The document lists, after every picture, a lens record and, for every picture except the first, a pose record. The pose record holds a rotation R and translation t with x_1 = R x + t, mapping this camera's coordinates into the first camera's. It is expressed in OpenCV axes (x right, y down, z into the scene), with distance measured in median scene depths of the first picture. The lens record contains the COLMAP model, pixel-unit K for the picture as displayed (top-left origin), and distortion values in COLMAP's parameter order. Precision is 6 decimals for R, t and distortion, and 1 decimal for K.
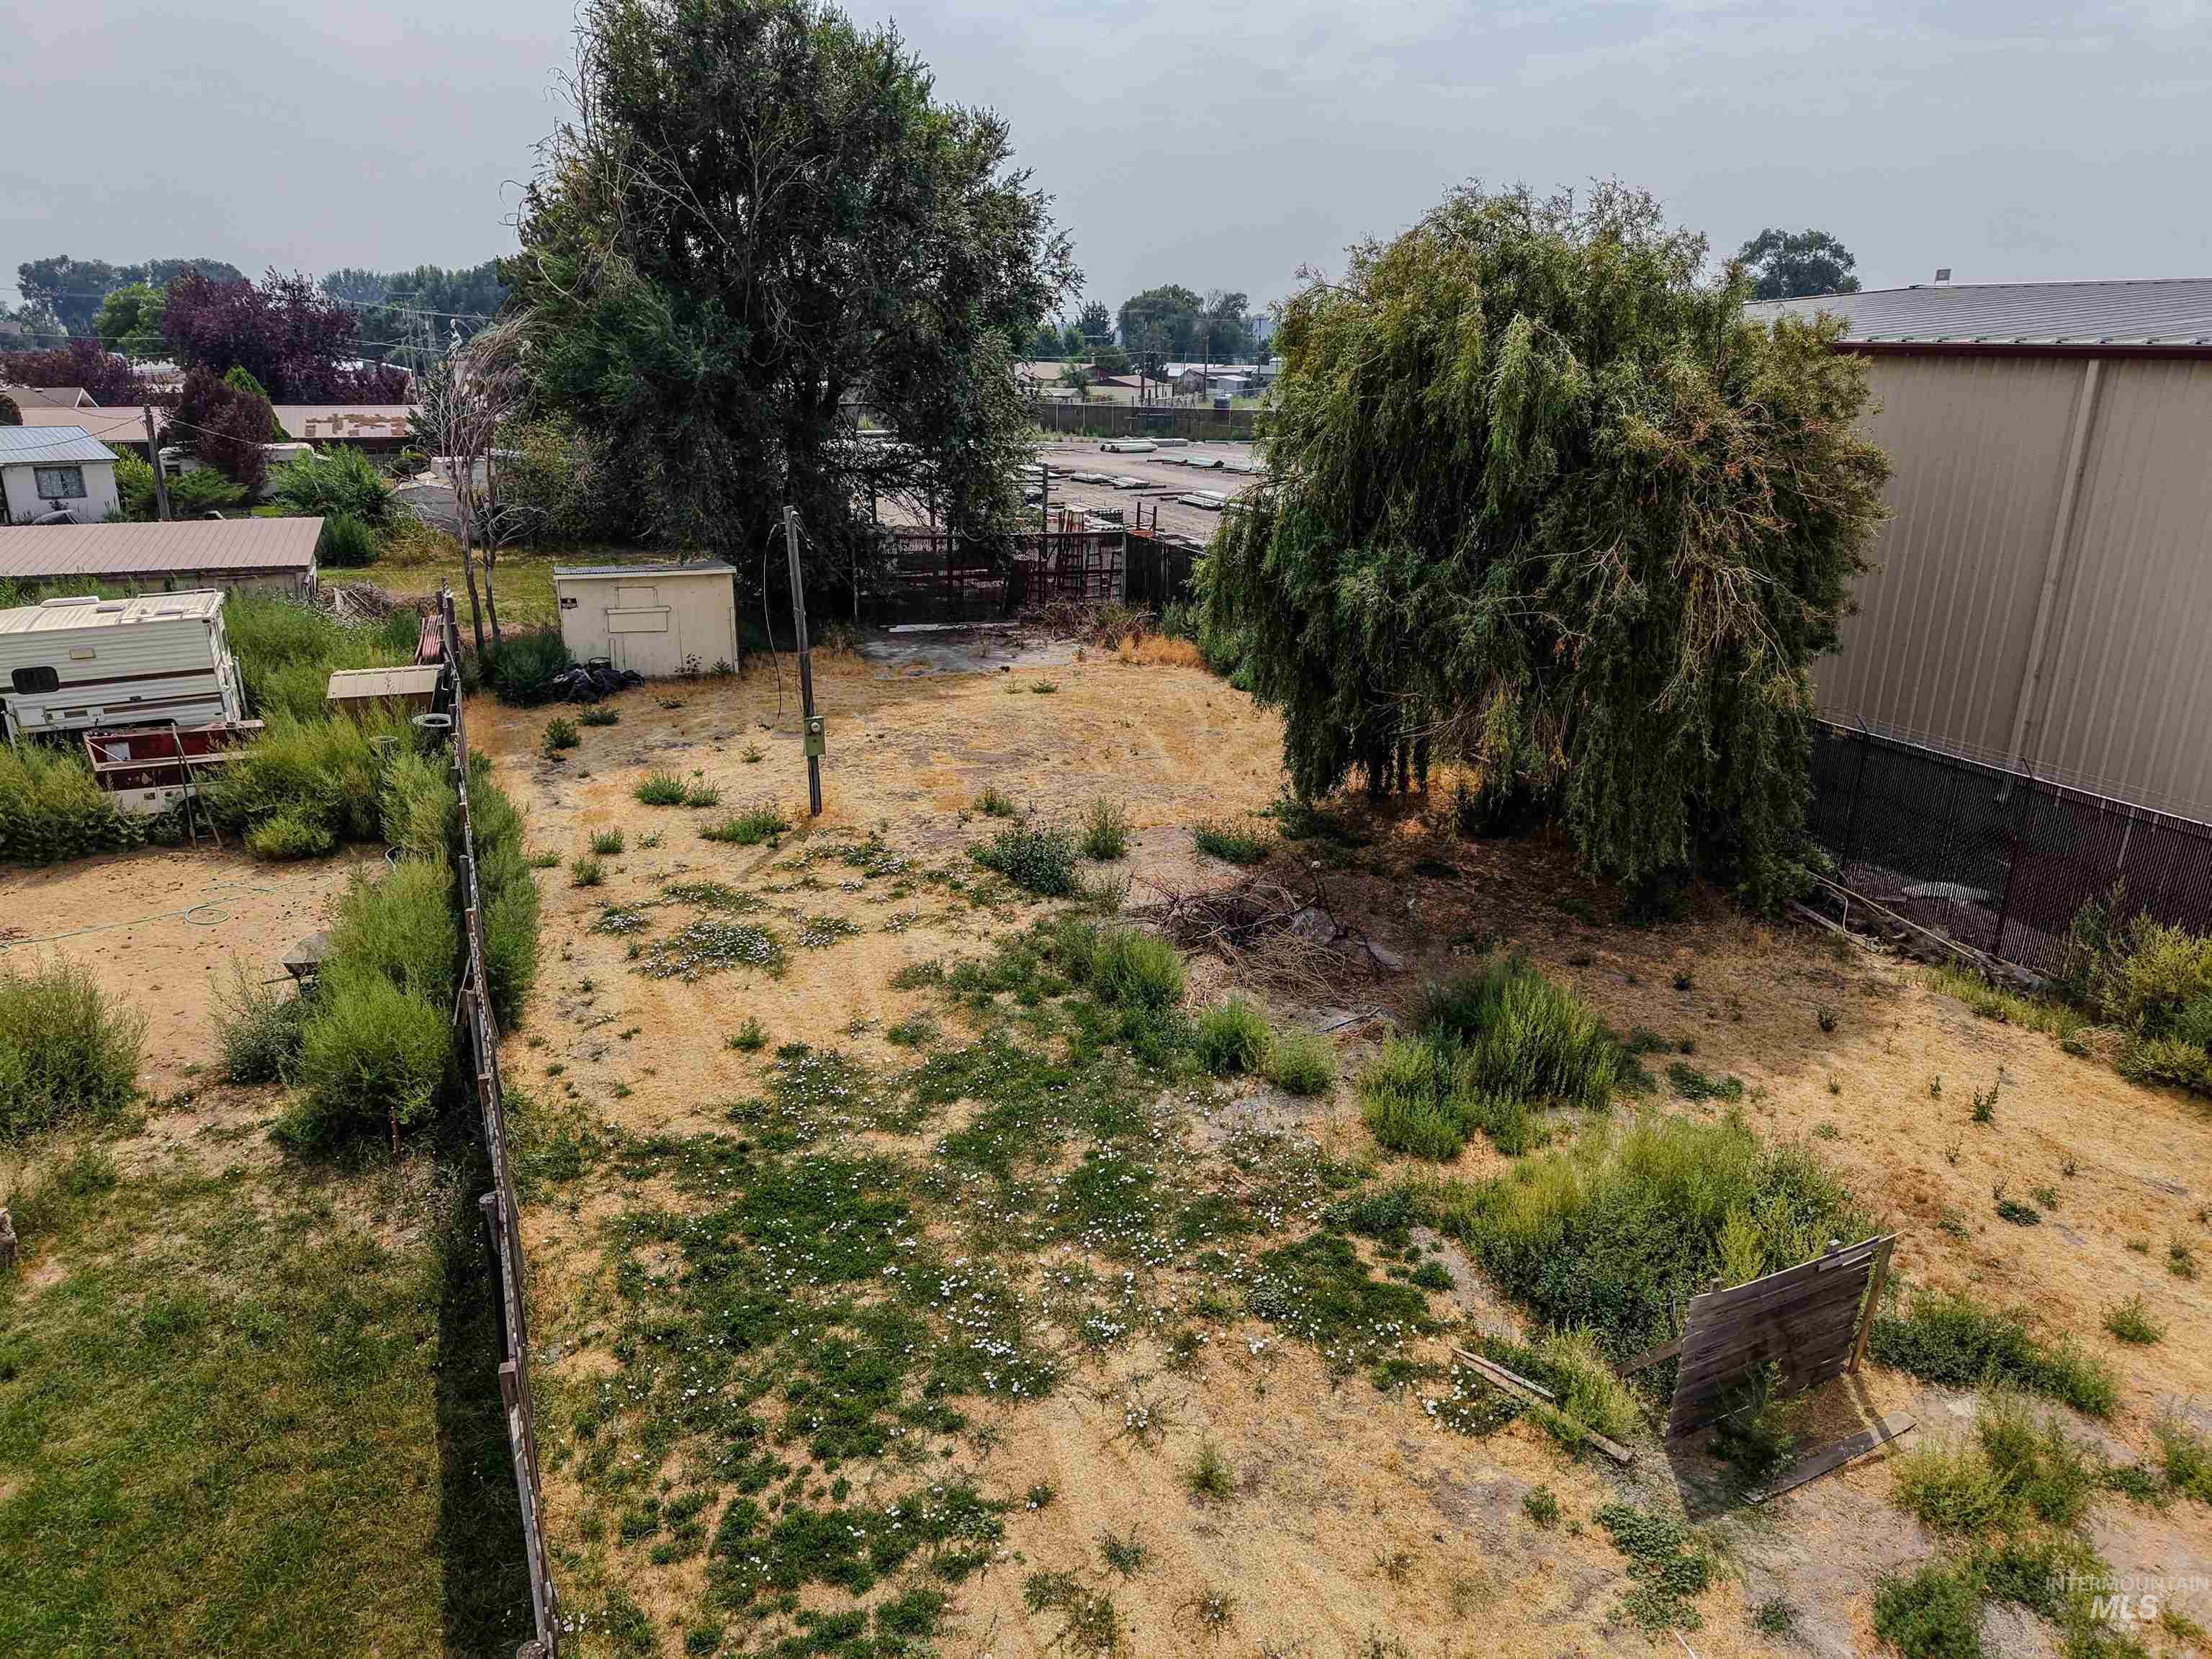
lens RADIAL K [[1480.7, 0, 1094.3], [0, 1480.7, 835.0], [0, 0, 1]] dist [0.028183, -0.028760]
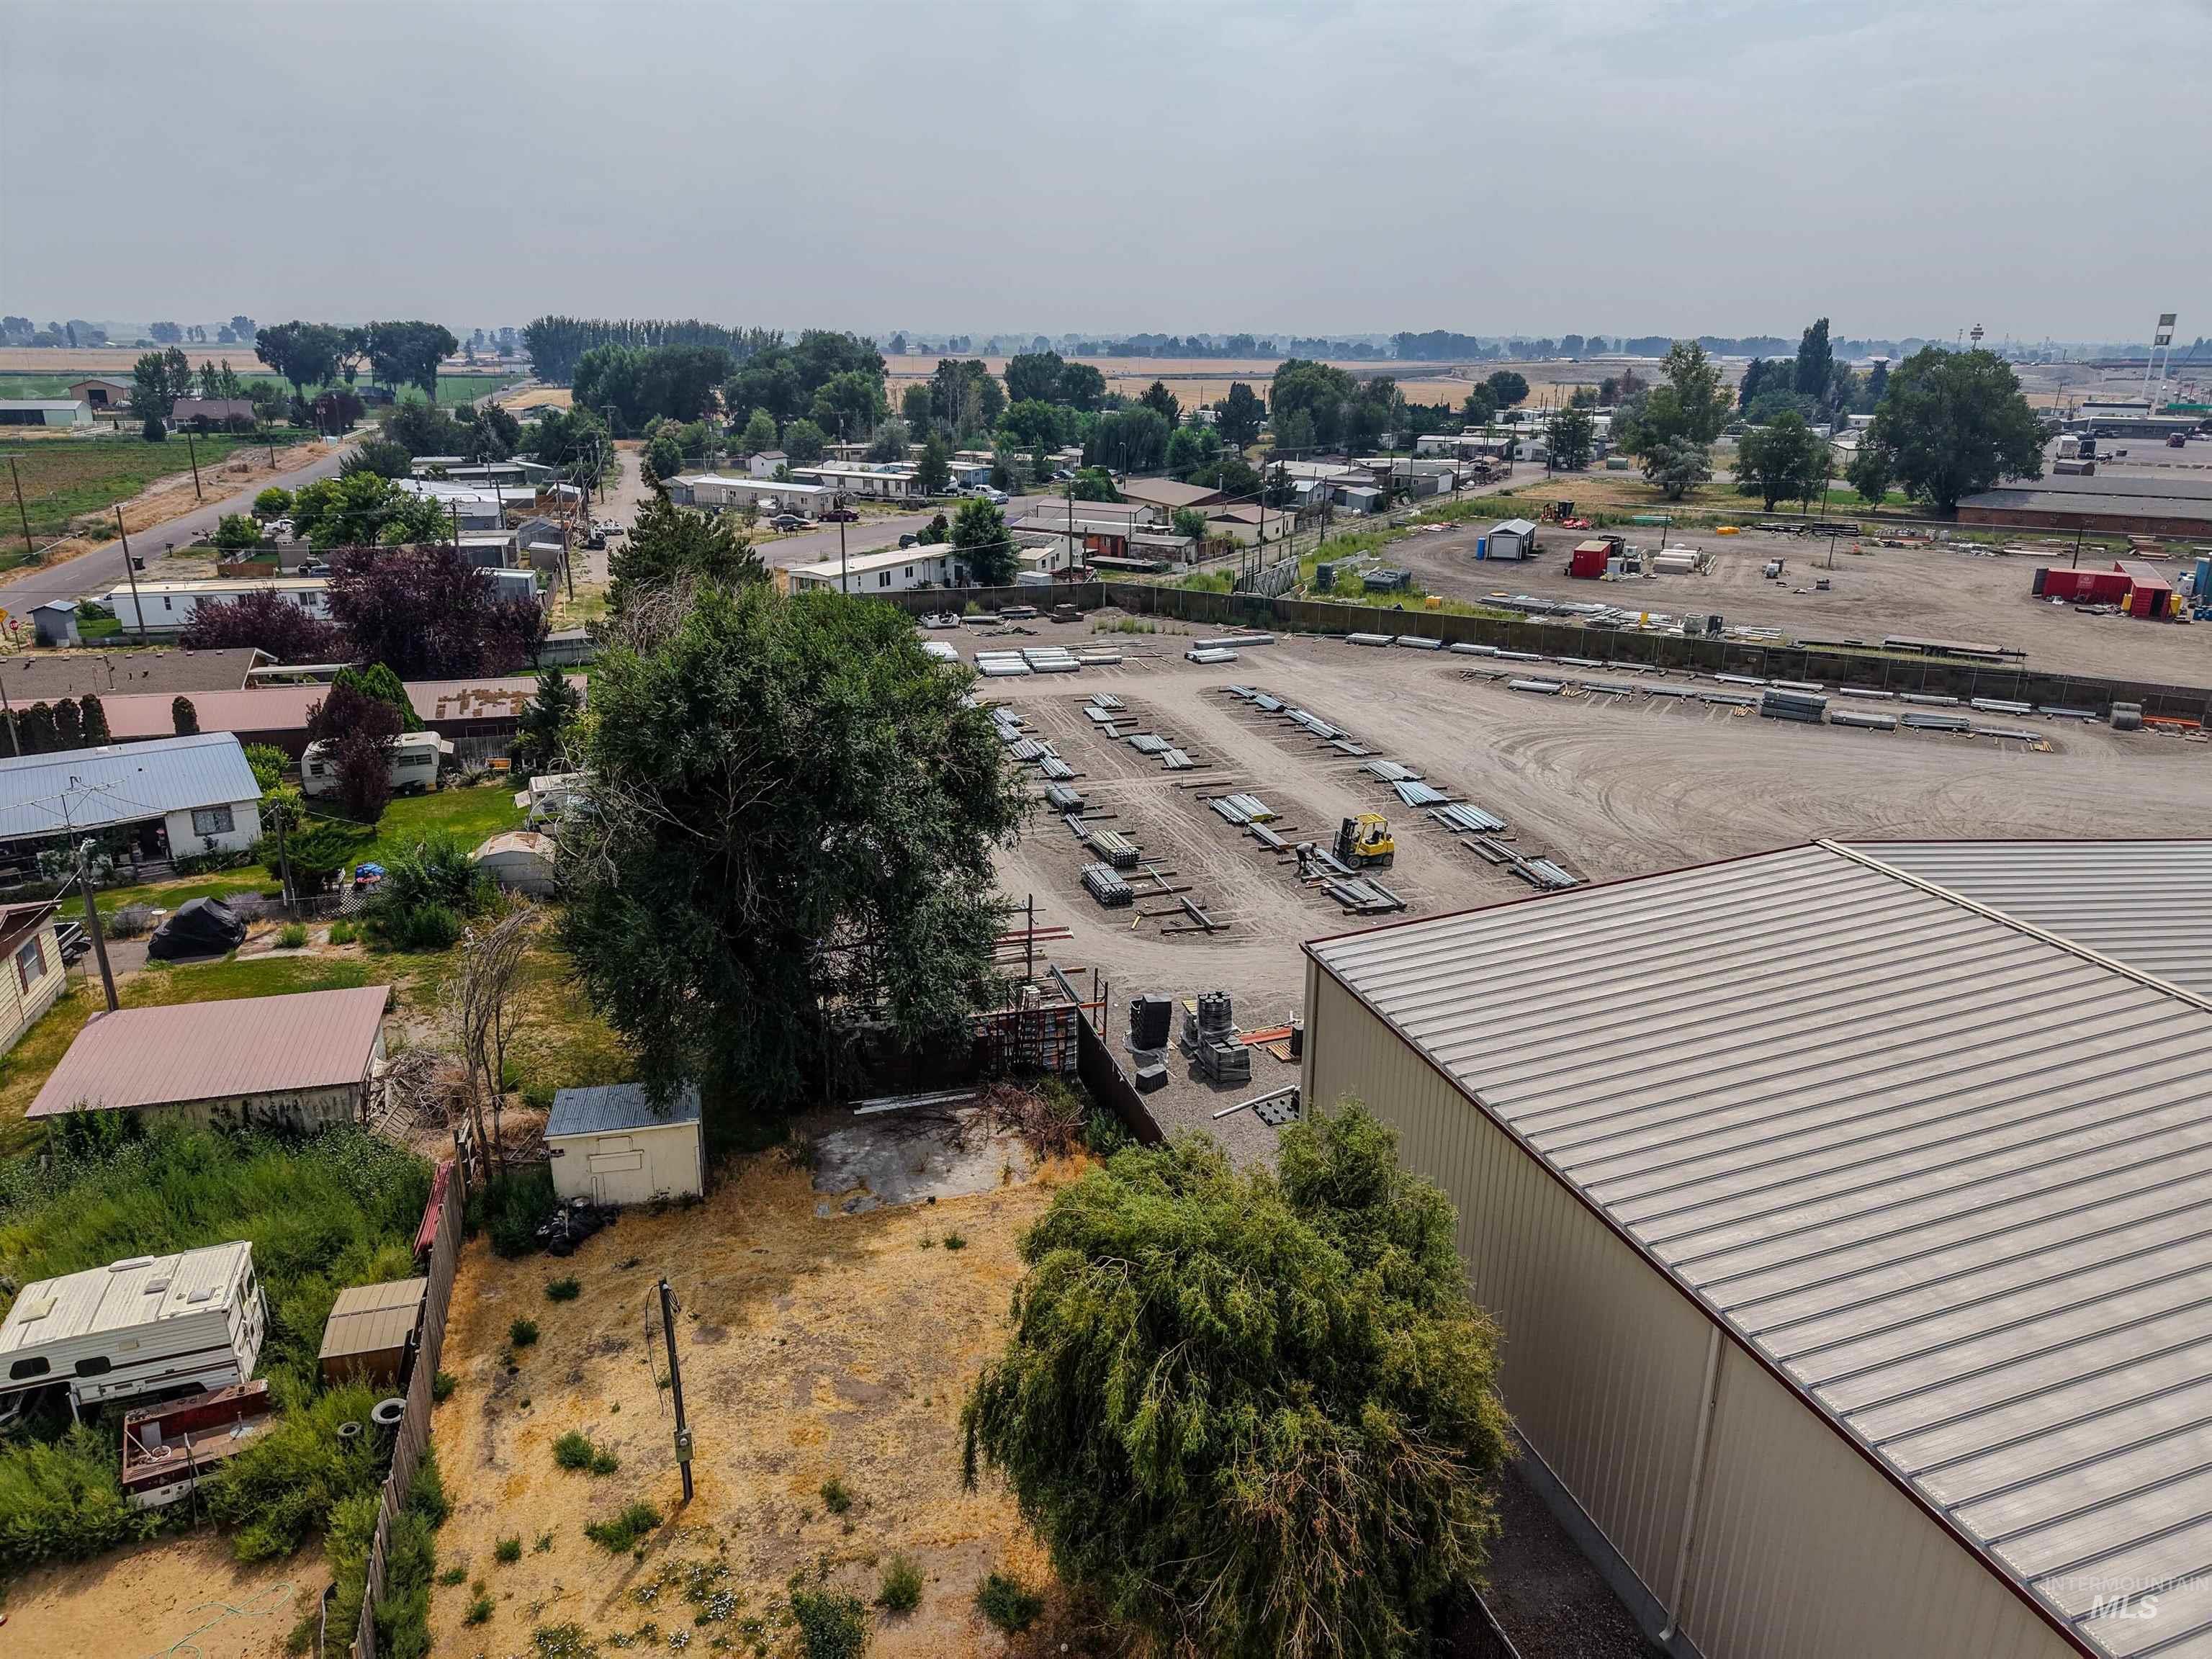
lens RADIAL K [[1480.7, 0, 1094.5], [0, 1480.7, 831.9], [0, 0, 1]] dist [0.028183, -0.028760]
pose [[0.993395, 0.039569, -0.107705, 0.374377], [-0.039906, 0.999203, -0.000982, -0.853962], [0.107581, 0.005274, 0.994182, -0.257457]]
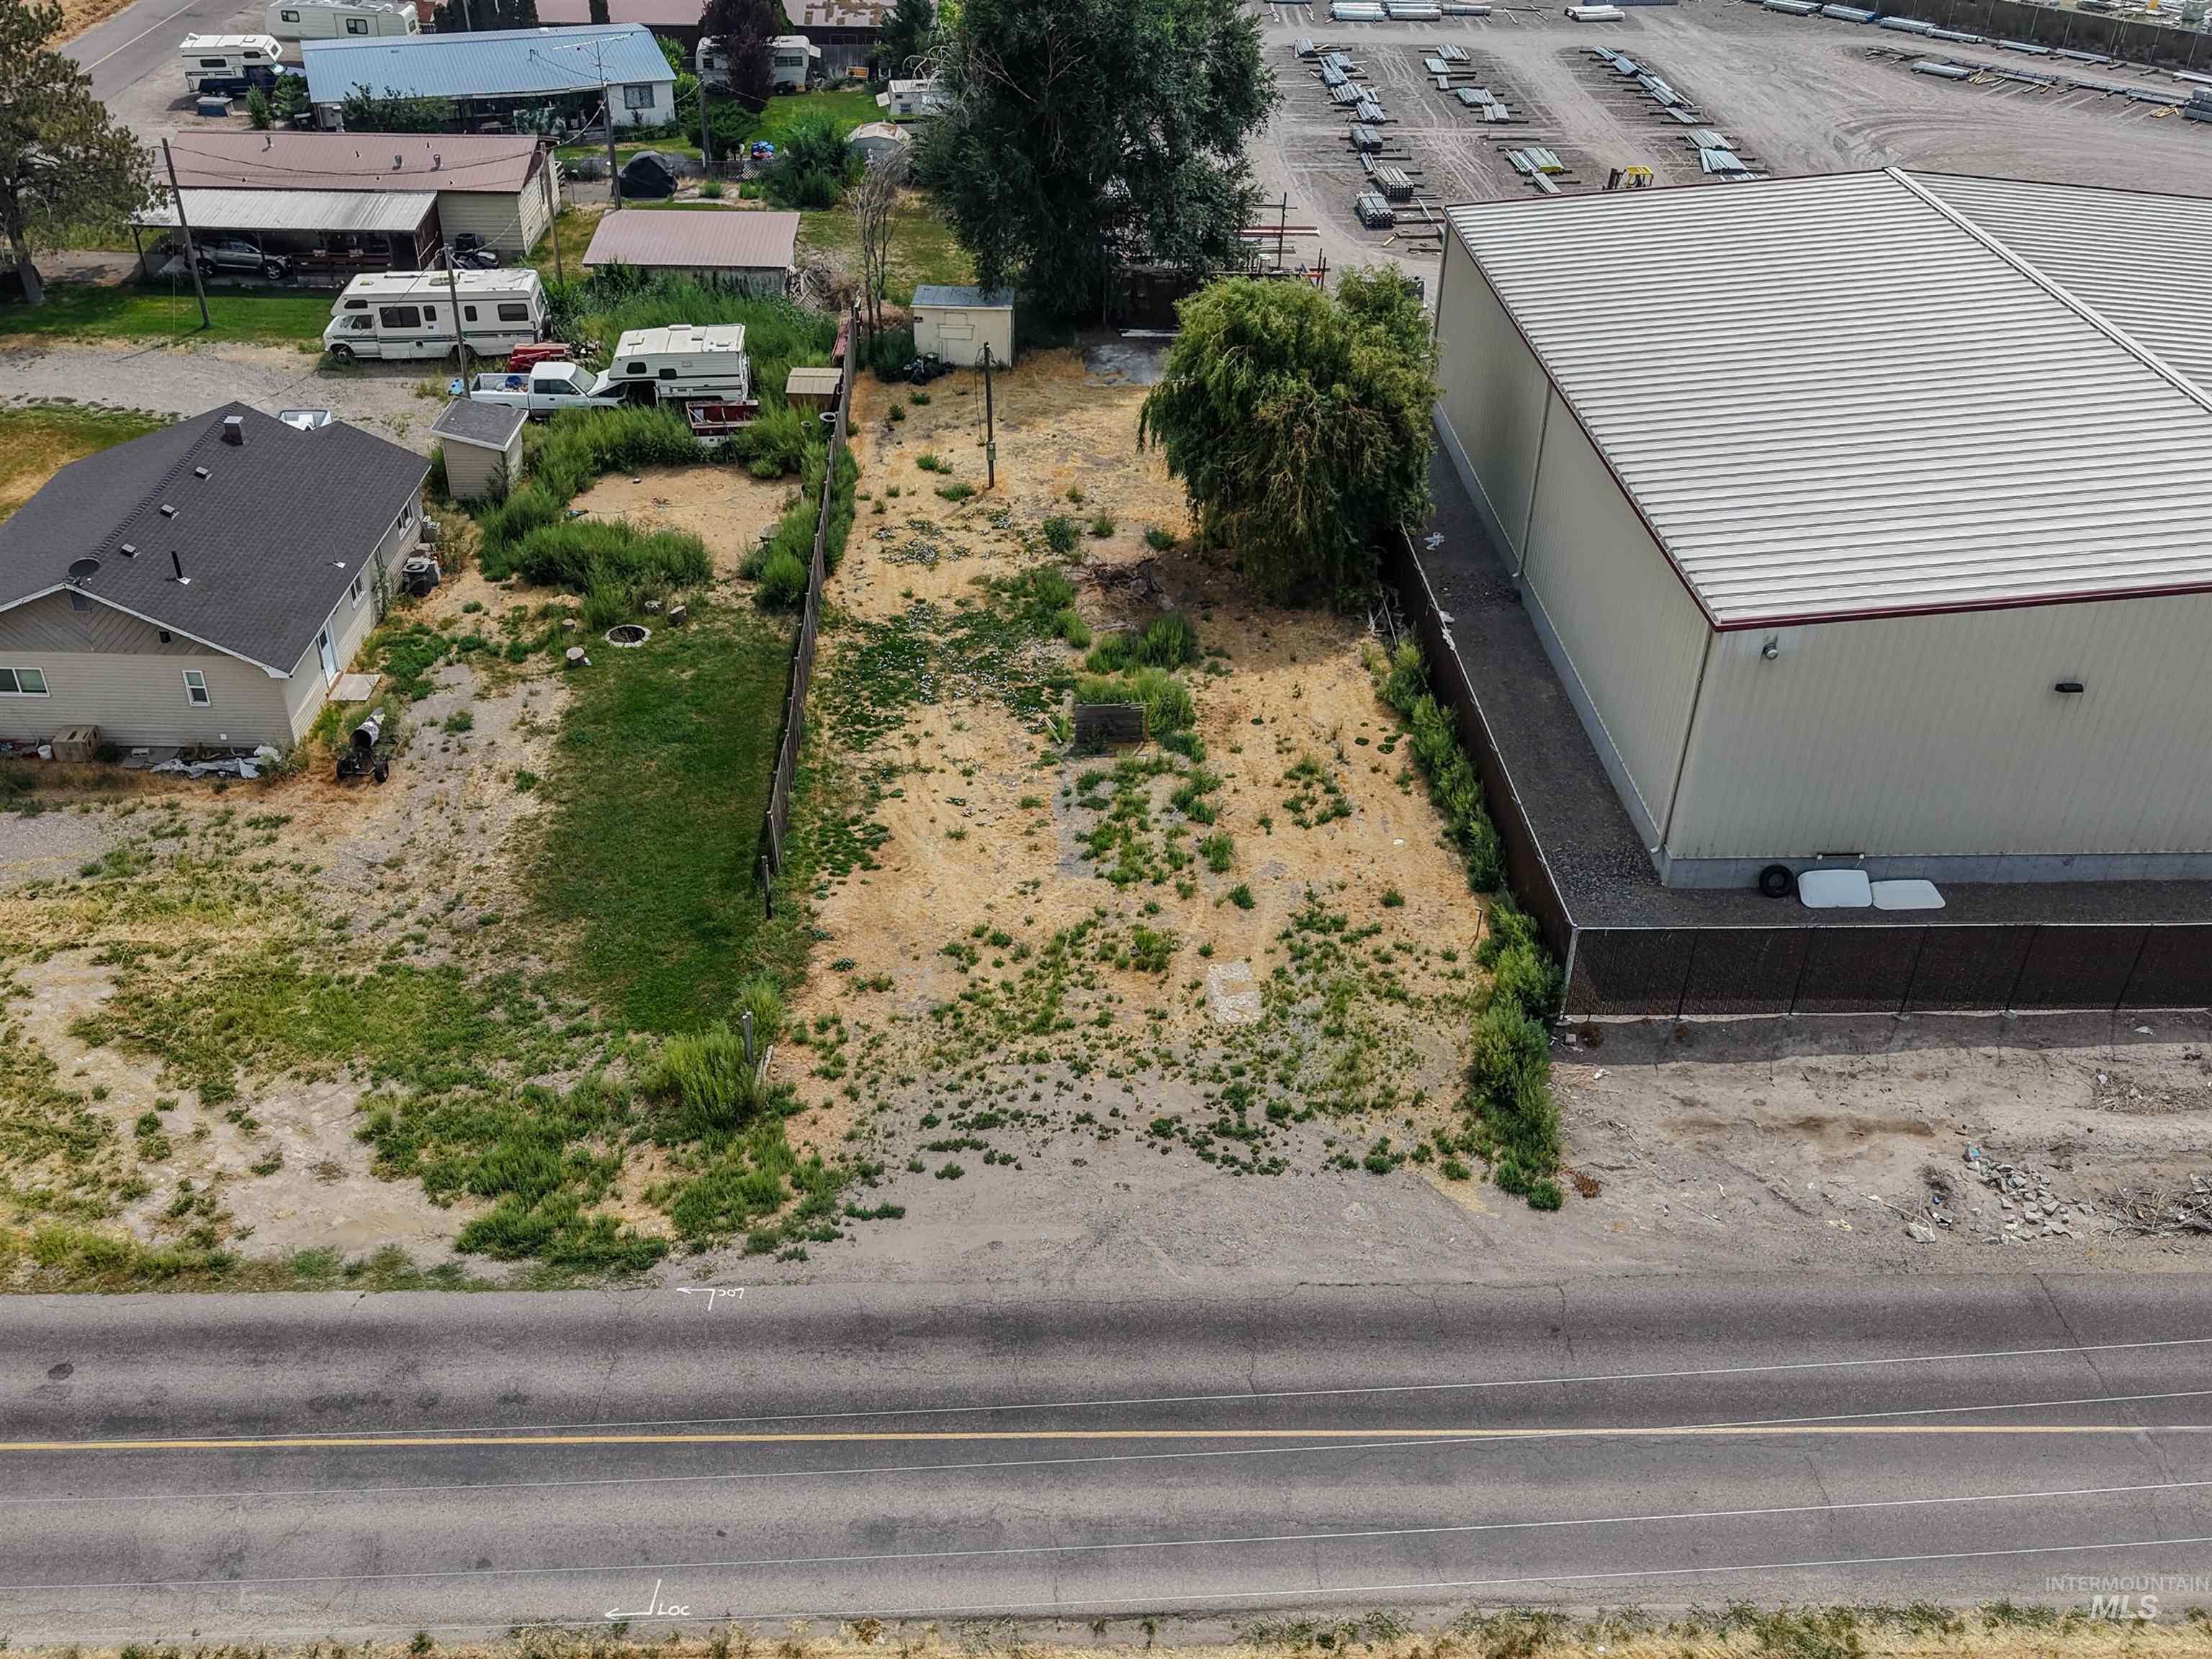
lens RADIAL K [[1988.4, 0, 1100.4], [0, 1988.4, 870.9], [0, 0, 1]] dist [0.030062, -0.045773]
pose [[0.935921, 0.209557, -0.283085, 1.275958], [-0.123859, 0.948228, 0.292441, -0.505744], [0.329712, -0.238639, 0.913423, -2.412772]]
